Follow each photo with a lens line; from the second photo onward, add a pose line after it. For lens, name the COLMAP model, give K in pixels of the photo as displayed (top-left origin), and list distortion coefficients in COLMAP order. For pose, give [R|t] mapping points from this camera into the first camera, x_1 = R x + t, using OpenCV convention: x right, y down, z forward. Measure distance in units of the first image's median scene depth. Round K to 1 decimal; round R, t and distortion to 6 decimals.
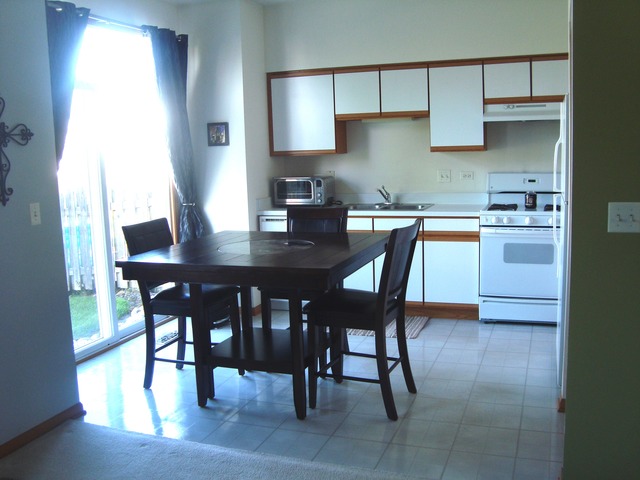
lens RADIAL K [[627.3, 0, 320.0], [0, 627.3, 240.0], [0, 0, 1]] dist [-0.114800, 0.021261]
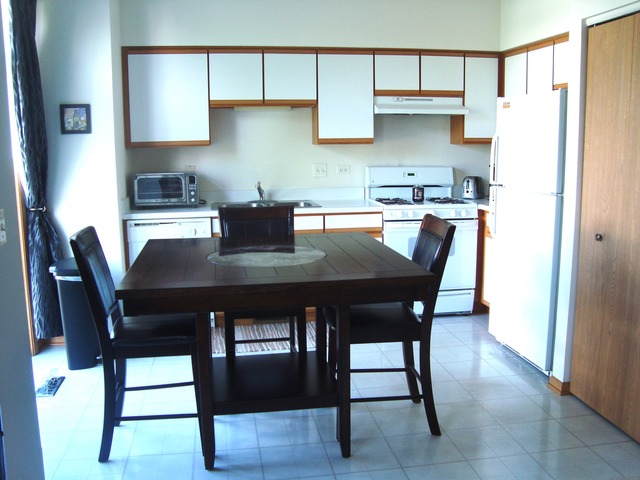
lens RADIAL K [[632.3, 0, 320.0], [0, 632.3, 240.0], [0, 0, 1]] dist [-0.212756, 0.261016]
pose [[0.875590, -0.052306, 0.480215, -0.280779], [0.053976, 0.998489, 0.010340, -0.008236], [-0.480030, 0.016867, 0.877090, 0.181733]]
